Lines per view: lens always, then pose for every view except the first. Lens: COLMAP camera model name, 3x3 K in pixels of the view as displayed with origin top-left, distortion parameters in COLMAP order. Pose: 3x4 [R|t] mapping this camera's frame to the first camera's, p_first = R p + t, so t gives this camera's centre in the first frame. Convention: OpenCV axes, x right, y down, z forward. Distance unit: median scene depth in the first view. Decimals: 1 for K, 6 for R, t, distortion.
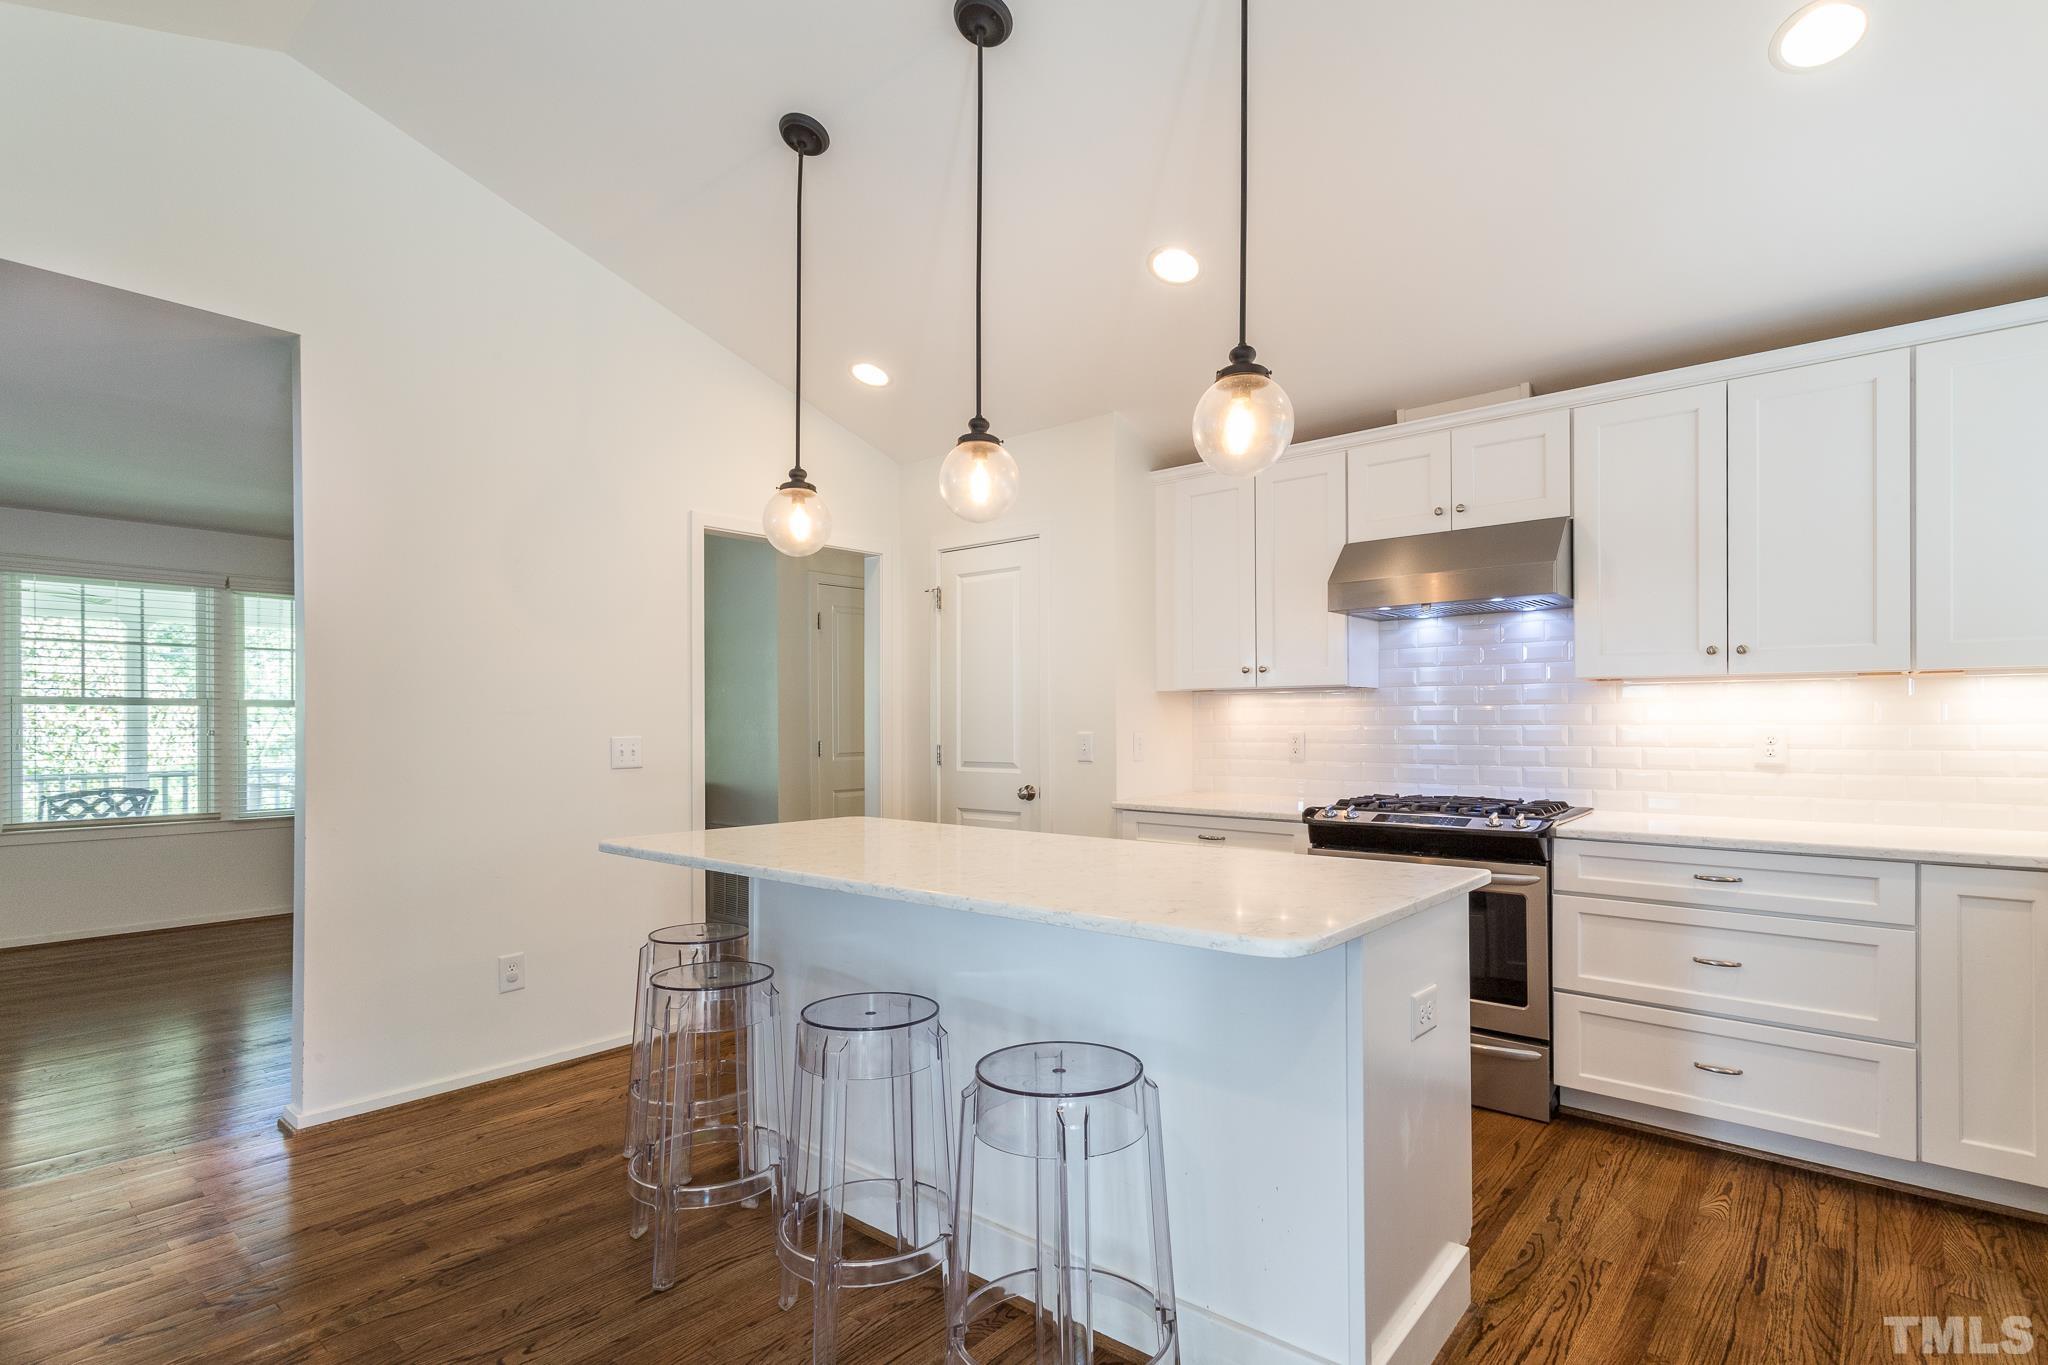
lens RADIAL K [[992.7, 0, 1044.8], [0, 992.7, 718.5], [0, 0, 1]] dist [0.004890, 0.000432]
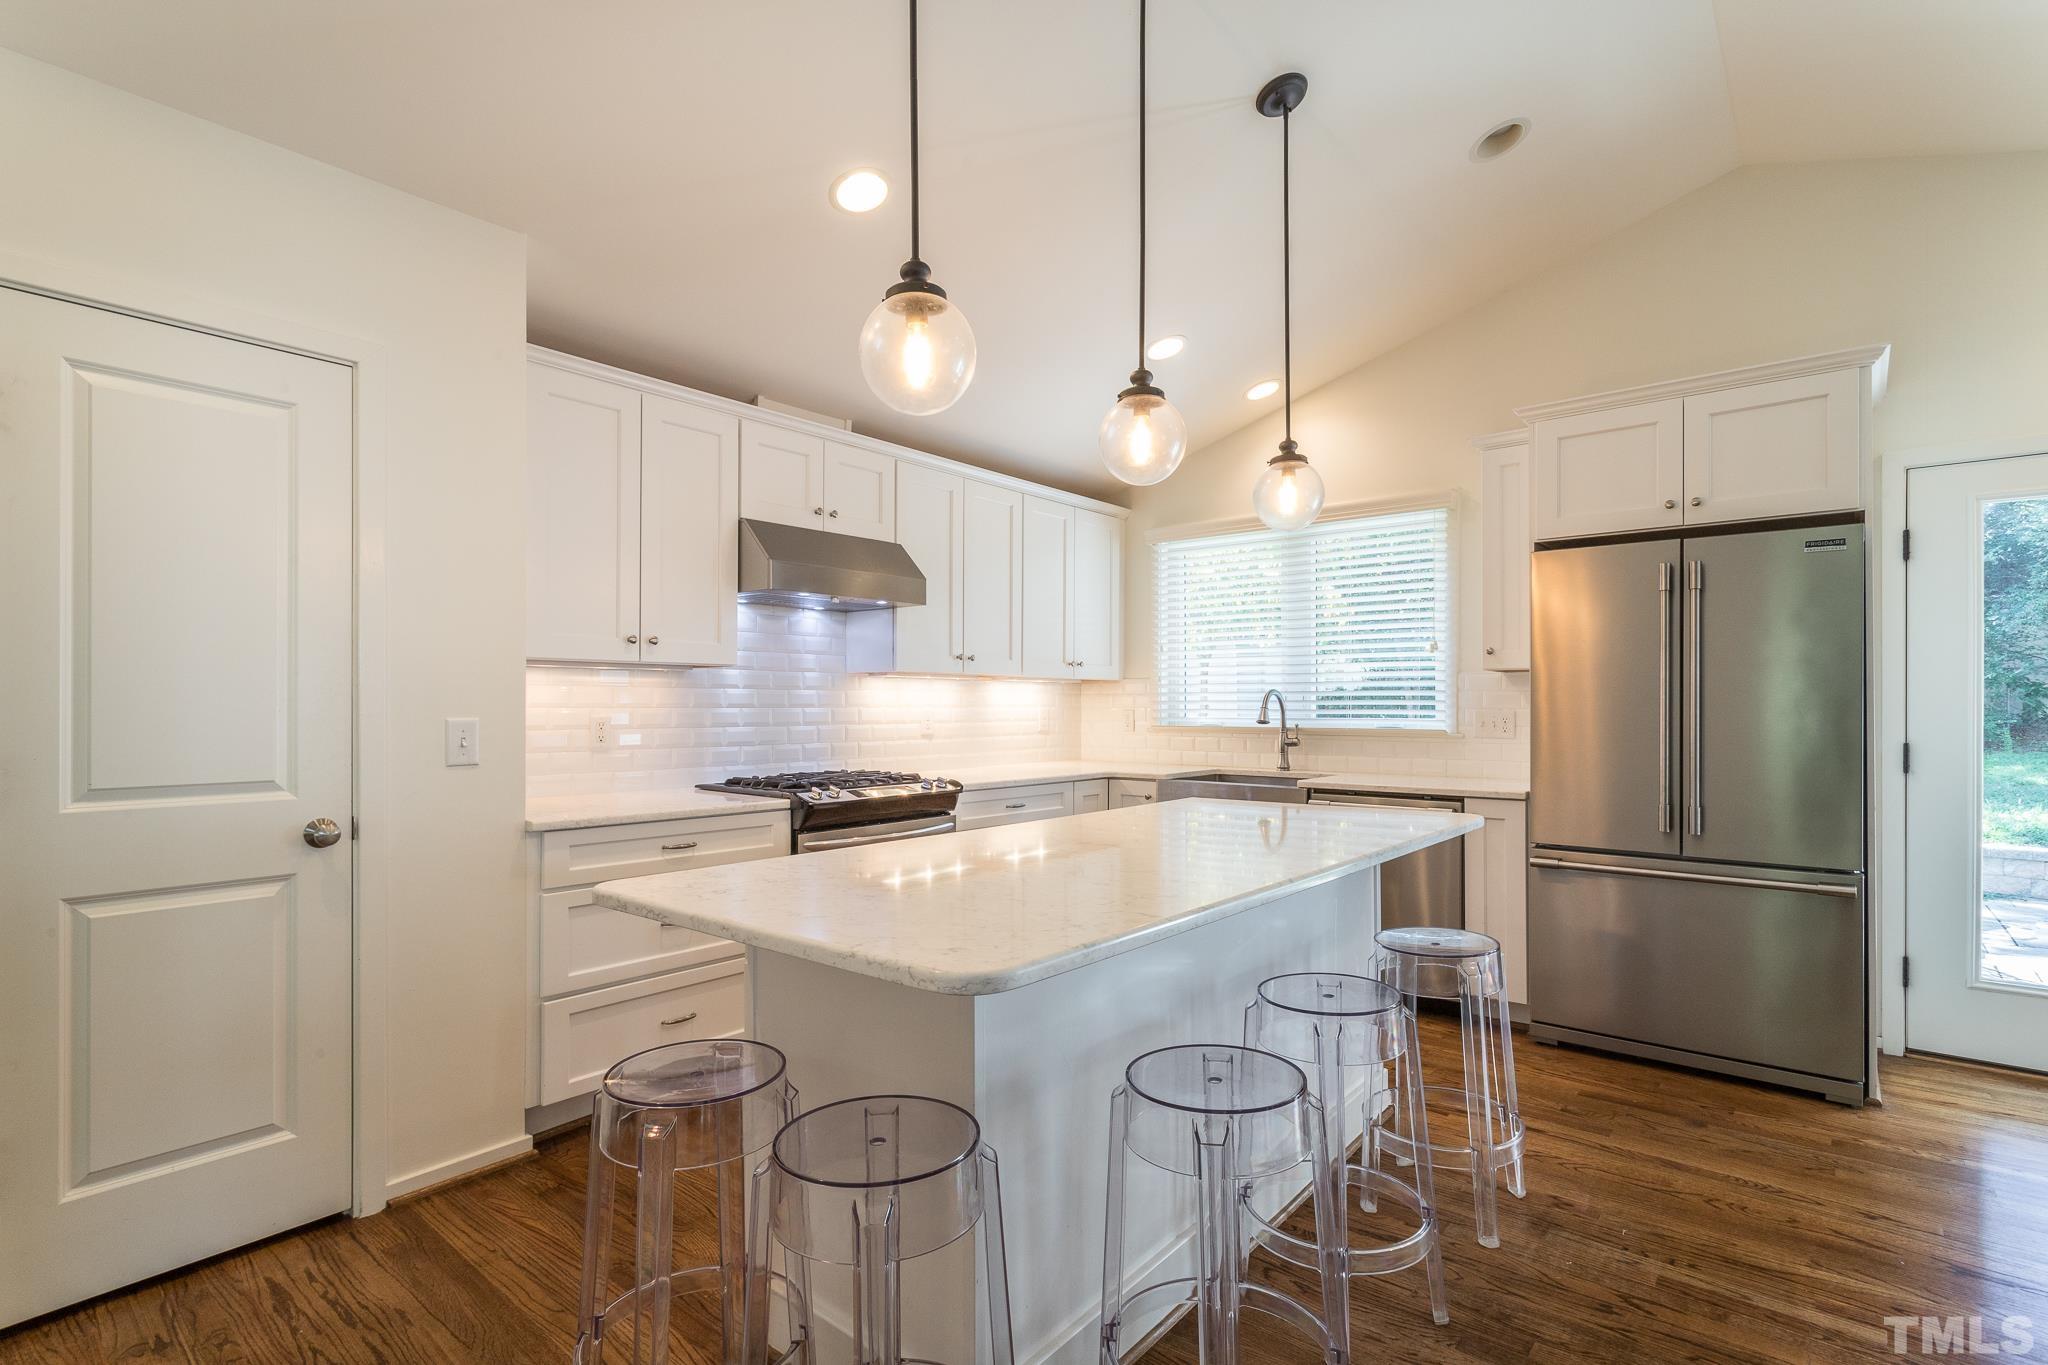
lens RADIAL K [[992.7, 0, 1022.8], [0, 992.7, 699.0], [0, 0, 1]] dist [0.004890, 0.000432]
pose [[0.009524, 0.010988, 0.999894, -0.645791], [-0.002245, 0.999937, -0.010967, 0.008102], [-0.999952, -0.002140, 0.009548, 0.721623]]
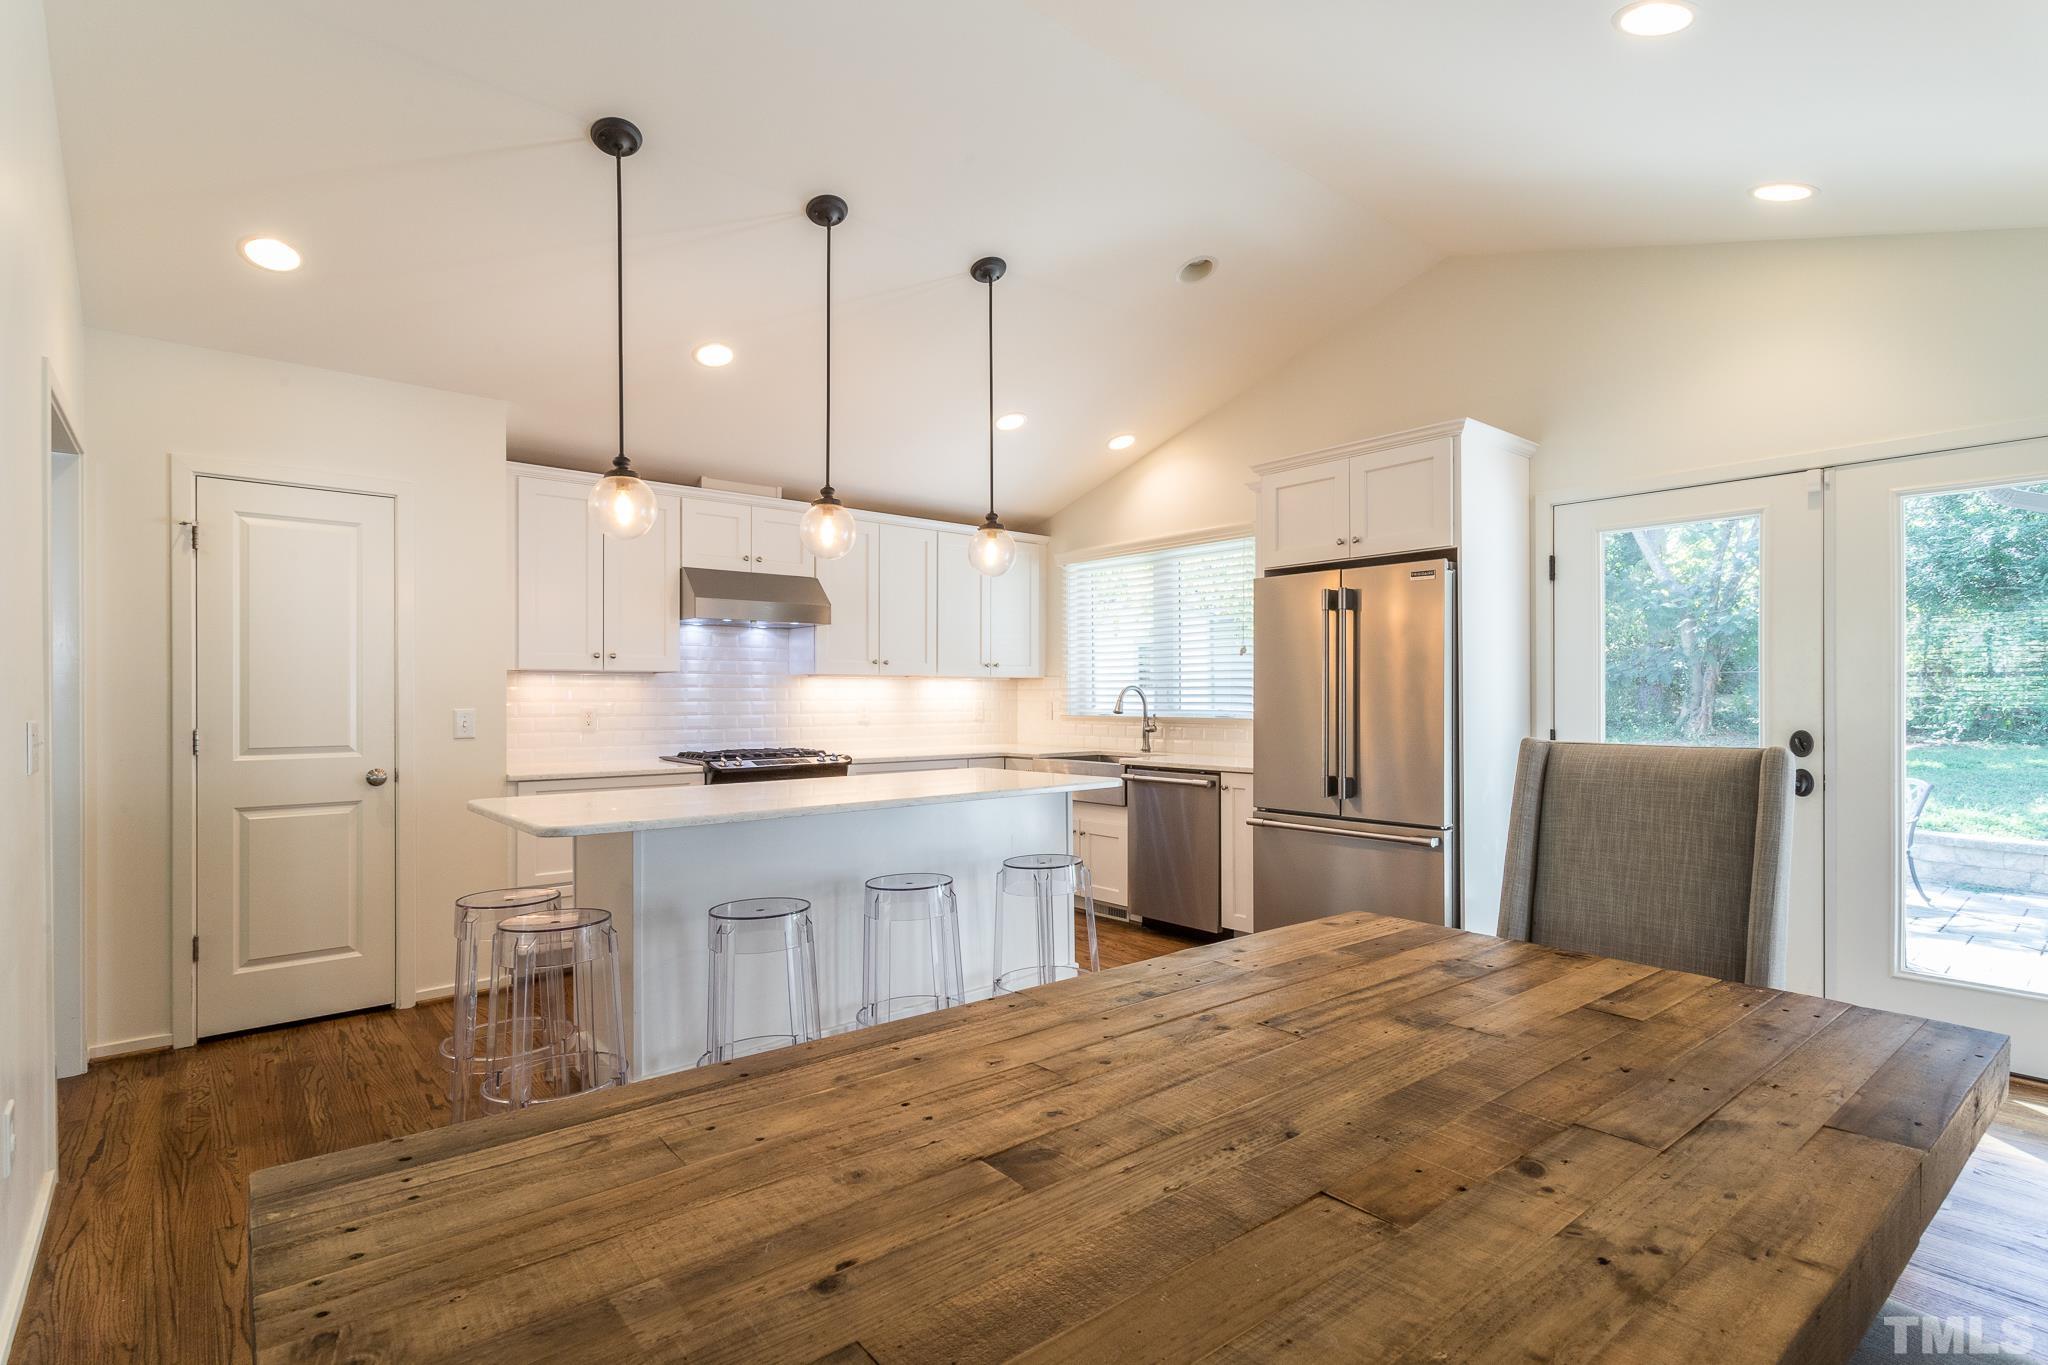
lens RADIAL K [[992.7, 0, 1017.9], [0, 992.7, 690.7], [0, 0, 1]] dist [0.004890, 0.000432]
pose [[0.184557, 0.010080, 0.982770, -0.933799], [-0.001001, 0.999949, -0.010069, 0.004970], [-0.982821, 0.000874, 0.184557, 0.305651]]
